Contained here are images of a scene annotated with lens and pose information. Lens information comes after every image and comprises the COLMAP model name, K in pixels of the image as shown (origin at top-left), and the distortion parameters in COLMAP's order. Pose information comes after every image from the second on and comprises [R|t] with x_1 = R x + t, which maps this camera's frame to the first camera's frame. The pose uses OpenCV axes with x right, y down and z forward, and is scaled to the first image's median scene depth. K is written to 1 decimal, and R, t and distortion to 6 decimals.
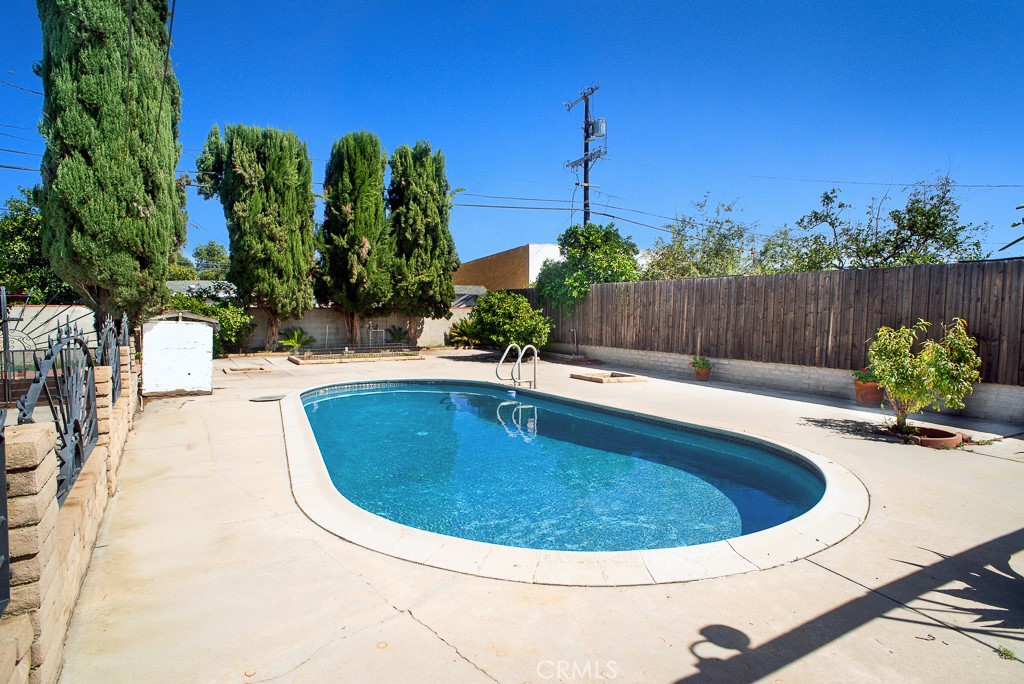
lens RADIAL K [[581.7, 0, 509.1], [0, 581.7, 343.0], [0, 0, 1]] dist [-0.000670, 0.006323]
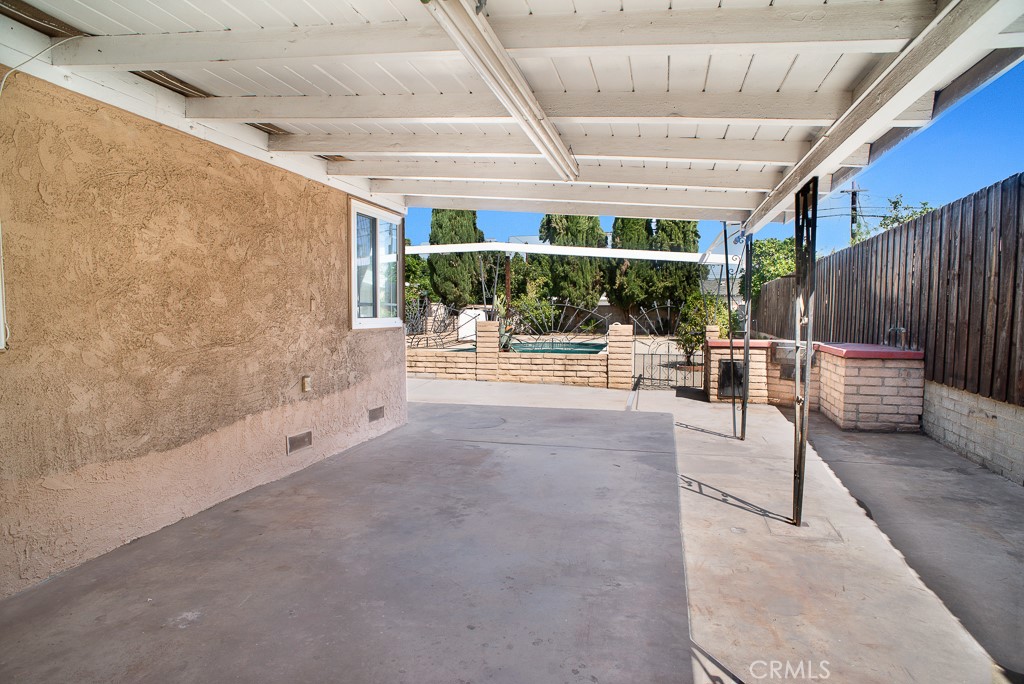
lens RADIAL K [[581.7, 0, 514.0], [0, 581.7, 342.1], [0, 0, 1]] dist [-0.000670, 0.006323]
pose [[0.713186, 0.038137, -0.699937, 0.634020], [-0.042359, 0.999039, 0.011273, 0.031379], [0.699694, 0.021609, 0.714116, -0.281563]]
